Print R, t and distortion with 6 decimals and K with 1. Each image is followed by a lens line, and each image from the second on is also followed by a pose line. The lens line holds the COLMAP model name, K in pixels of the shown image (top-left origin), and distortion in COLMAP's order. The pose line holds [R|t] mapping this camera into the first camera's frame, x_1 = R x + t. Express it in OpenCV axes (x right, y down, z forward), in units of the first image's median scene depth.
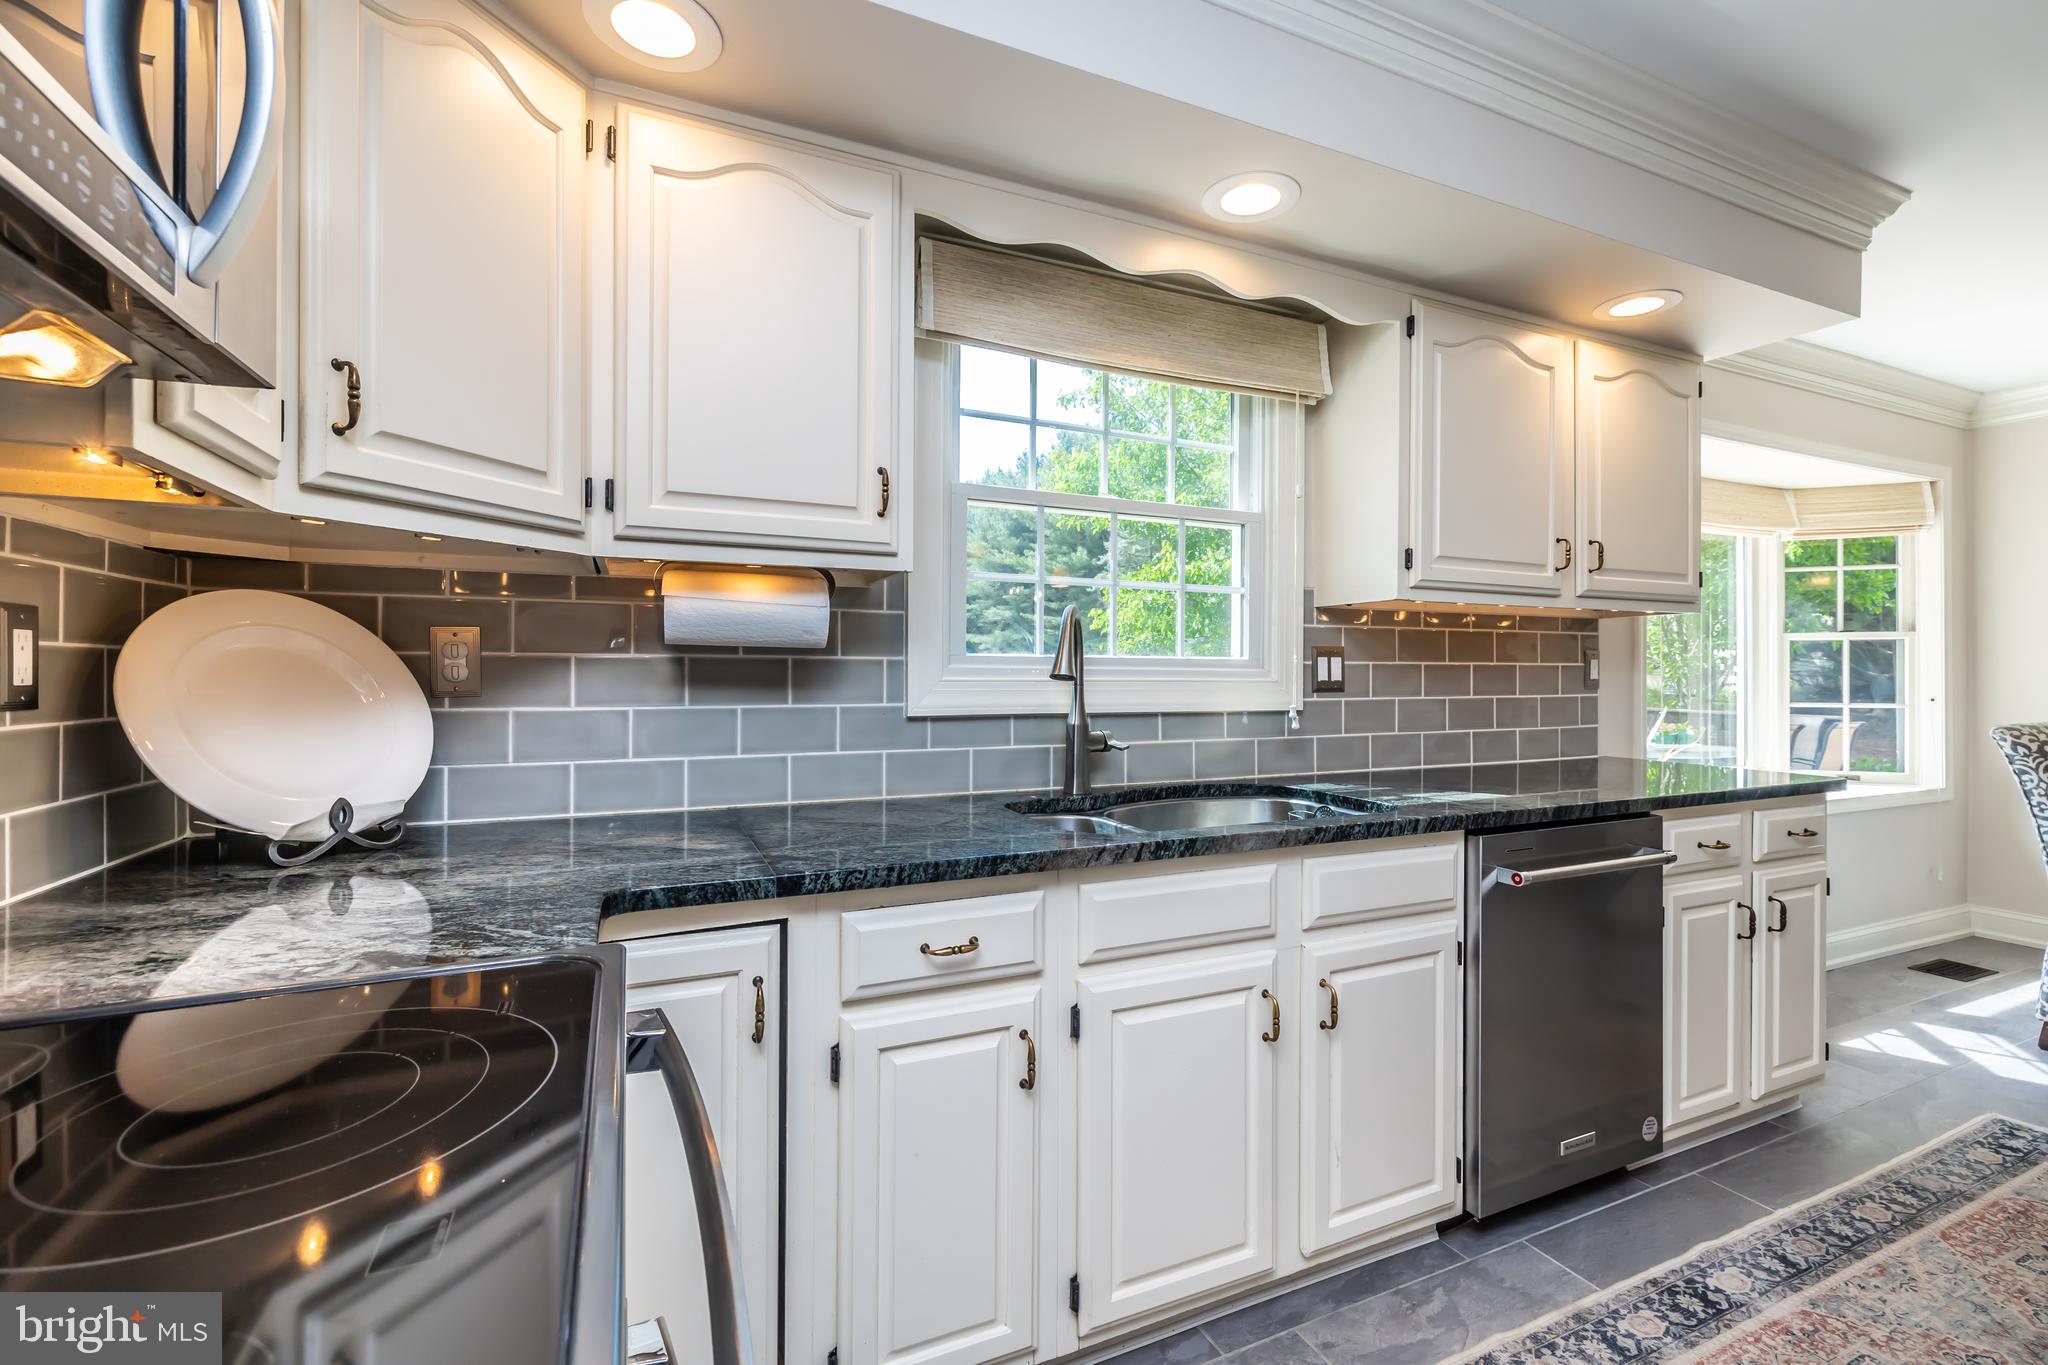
lens RADIAL K [[873.1, 0, 1021.0], [0, 873.1, 675.8], [0, 0, 1]] dist [-0.001149, -0.000102]
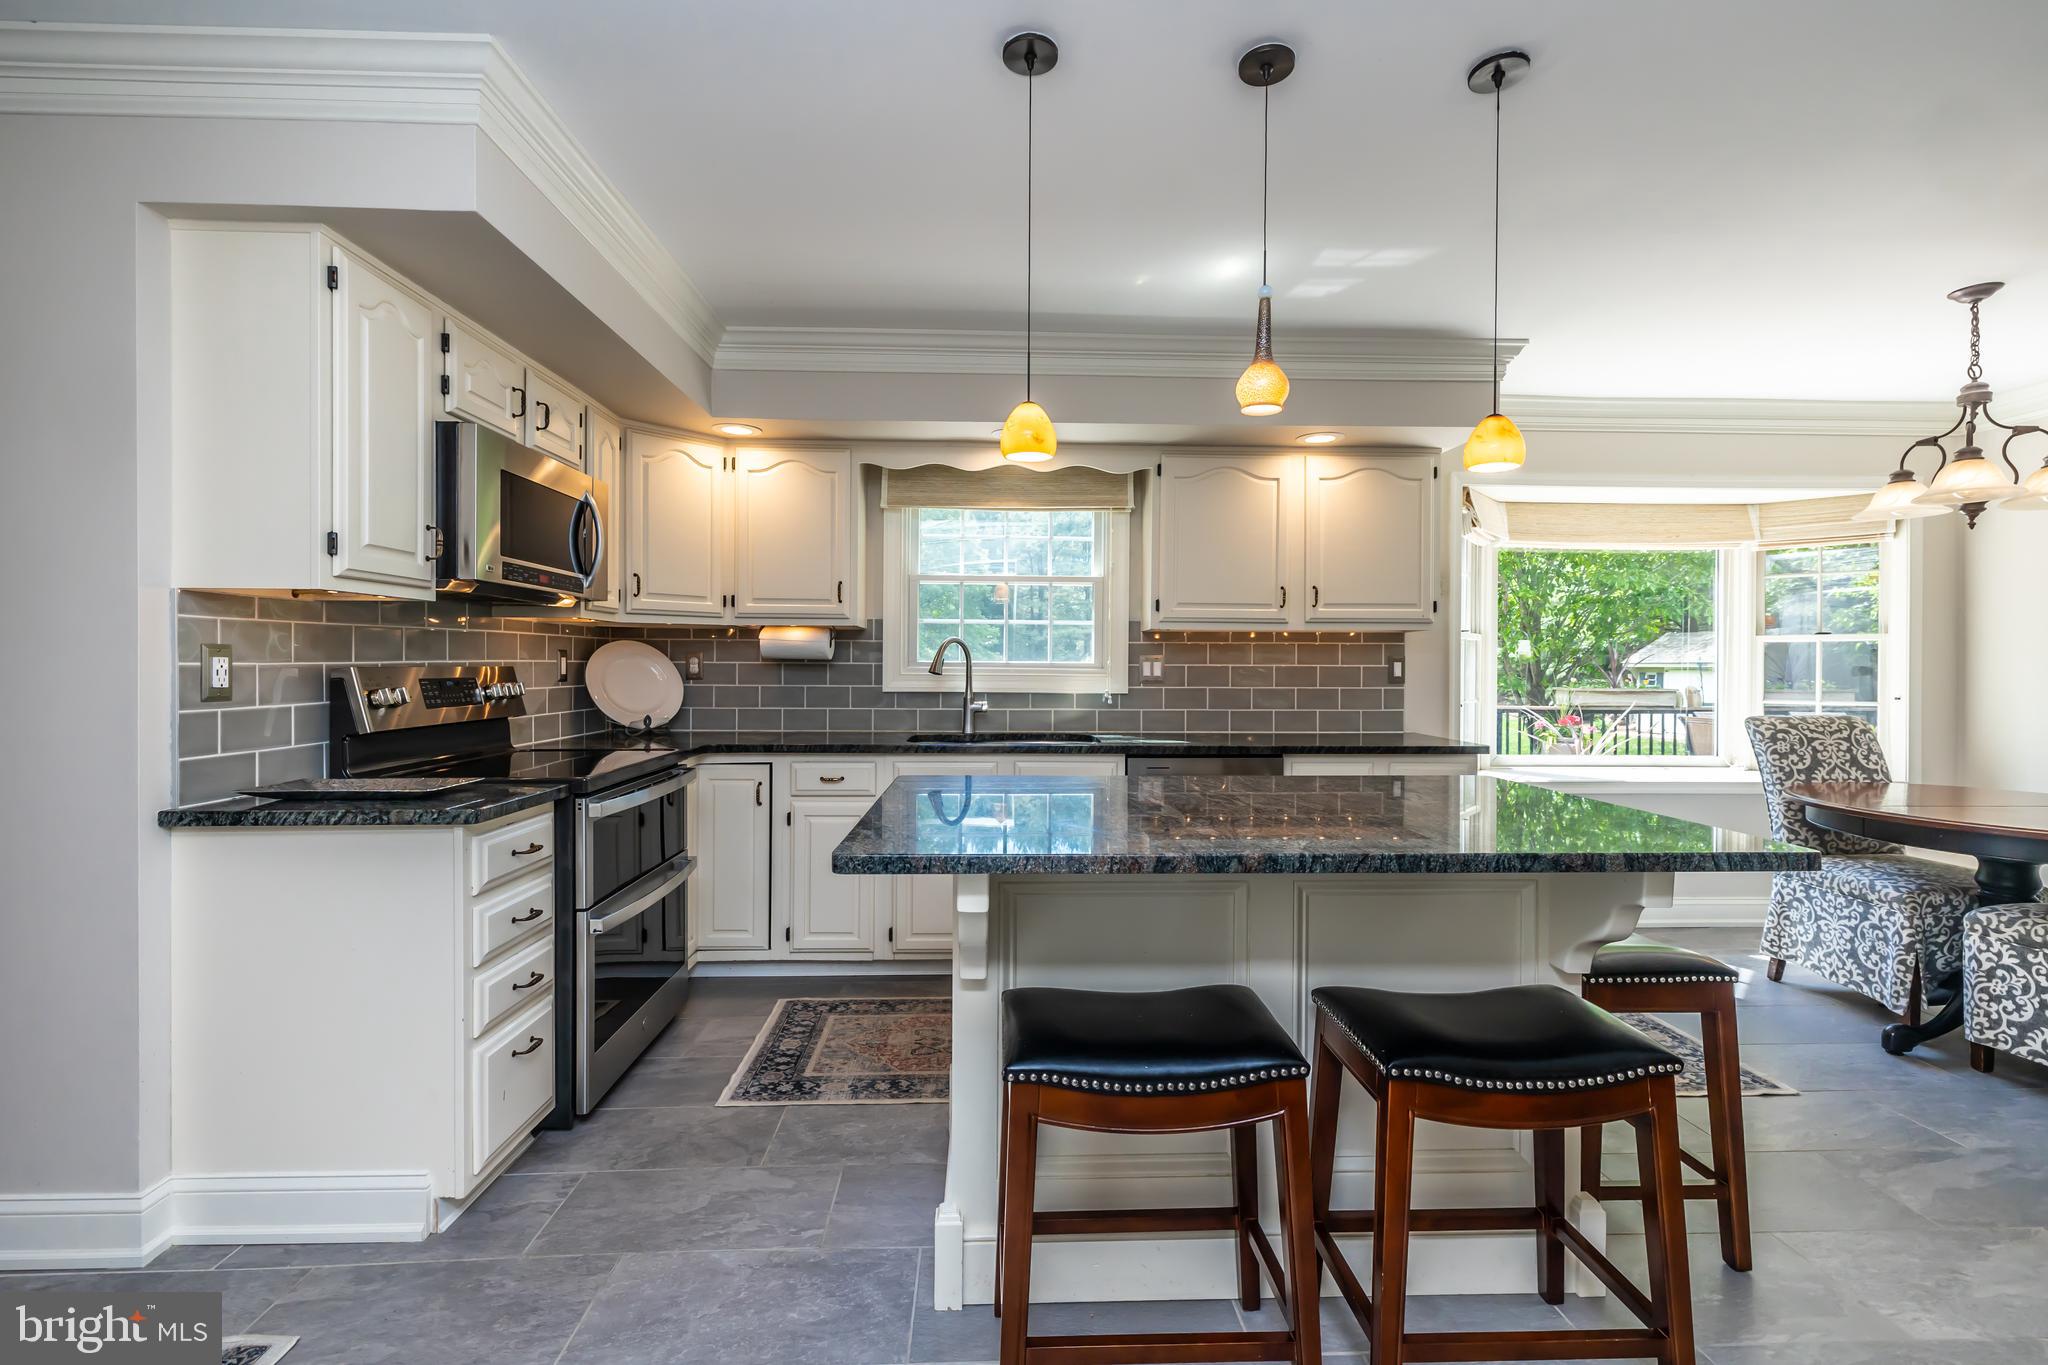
lens RADIAL K [[873.1, 0, 1021.0], [0, 873.1, 675.8], [0, 0, 1]] dist [-0.001149, -0.000102]
pose [[0.927876, 0.006467, -0.372834, 1.074323], [-0.004010, 0.999965, 0.007364, -0.008876], [0.372868, -0.005338, 0.927869, -0.899549]]
